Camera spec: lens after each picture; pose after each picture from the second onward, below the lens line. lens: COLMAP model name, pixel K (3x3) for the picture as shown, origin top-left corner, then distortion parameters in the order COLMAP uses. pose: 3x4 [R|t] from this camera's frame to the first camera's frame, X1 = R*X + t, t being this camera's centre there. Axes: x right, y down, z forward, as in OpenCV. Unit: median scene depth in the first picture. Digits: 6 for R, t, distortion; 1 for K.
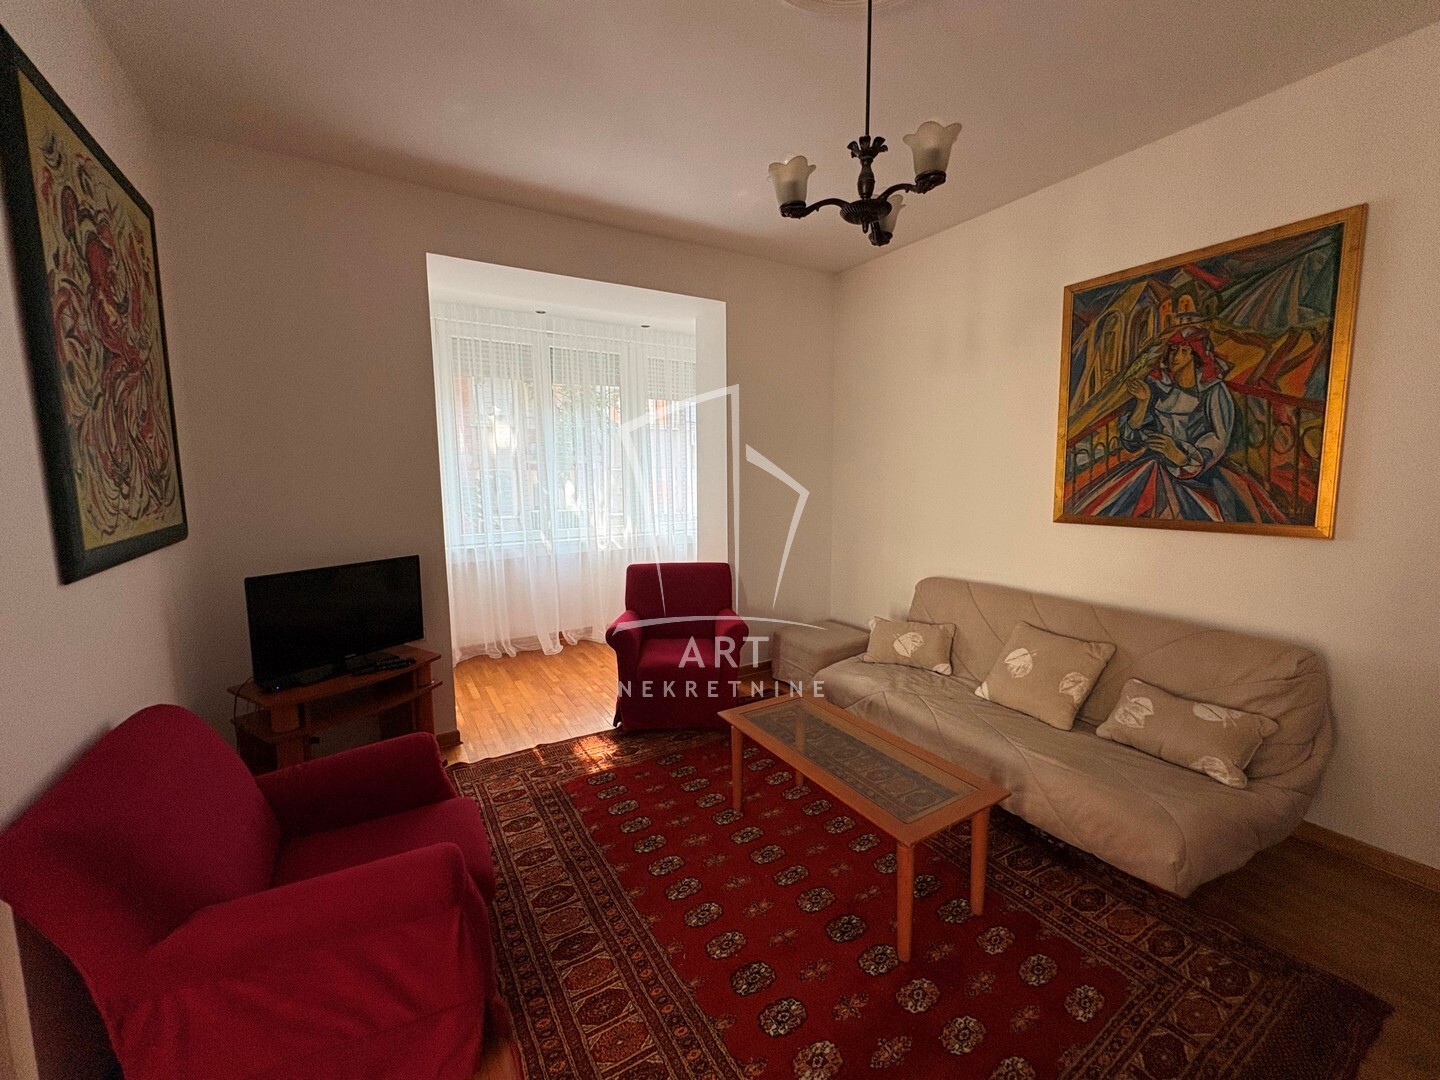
lens RADIAL K [[576.4, 0, 719.9], [0, 576.4, 540.8], [0, 0, 1]] dist [-0.000008, -0.000369]
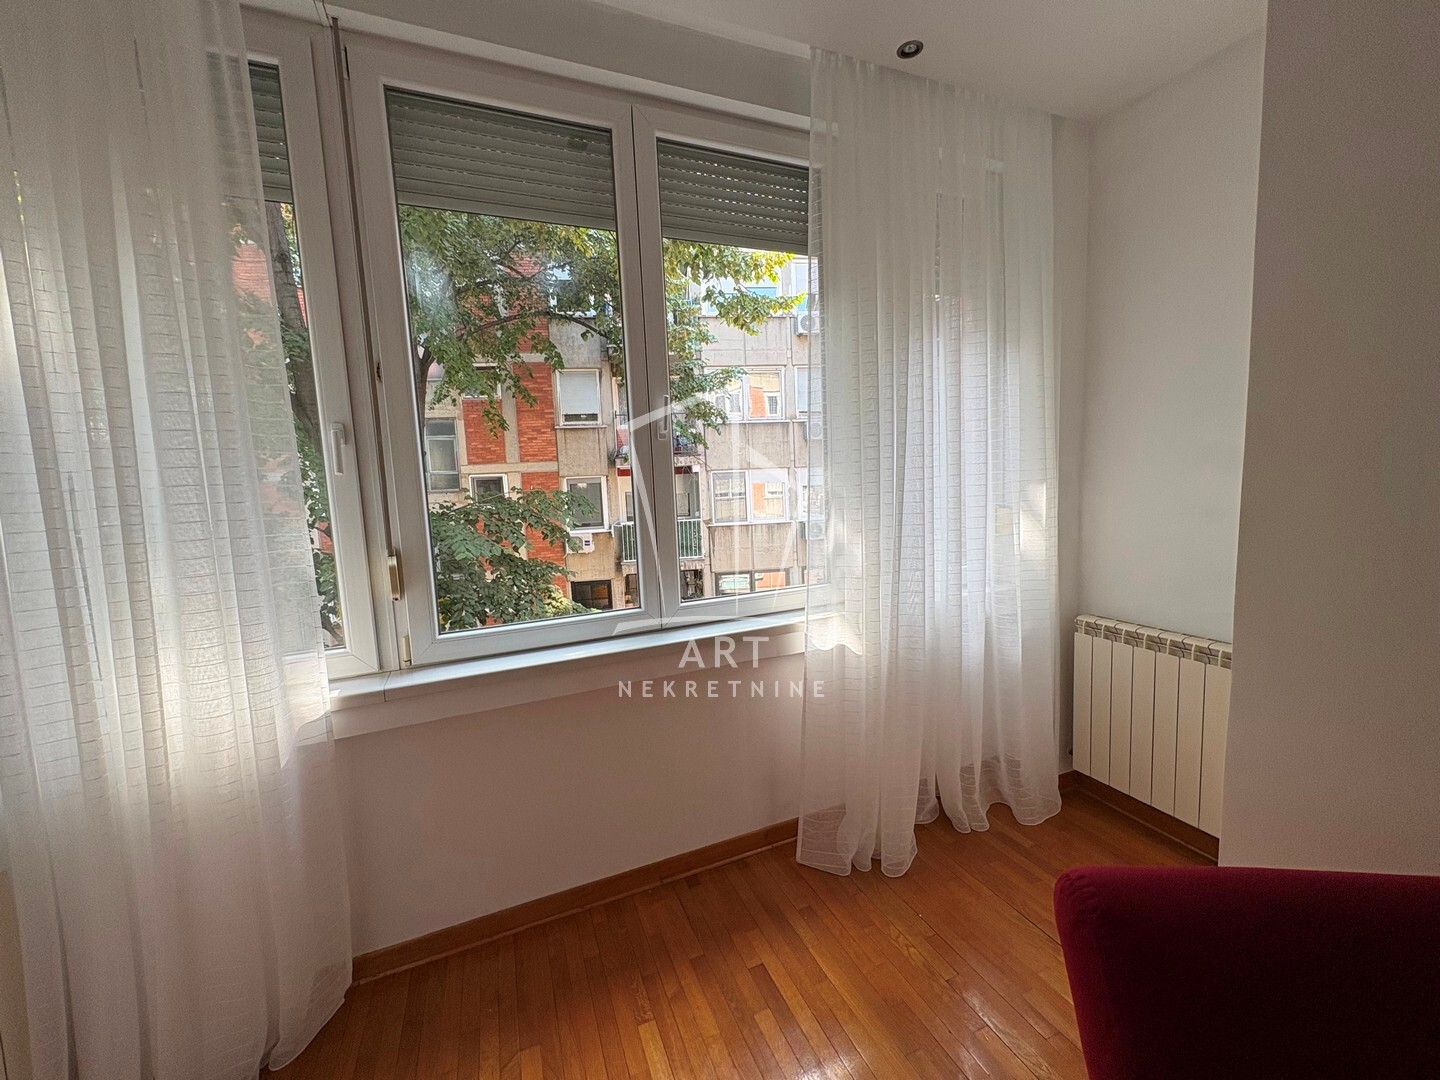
lens RADIAL K [[576.4, 0, 732.0], [0, 576.4, 540.6], [0, 0, 1]] dist [-0.000008, -0.000369]
pose [[0.988694, -0.019645, -0.148656, -0.387224], [0.019081, 0.999804, -0.005216, -0.133449], [0.148729, 0.002320, 0.988875, 1.242936]]
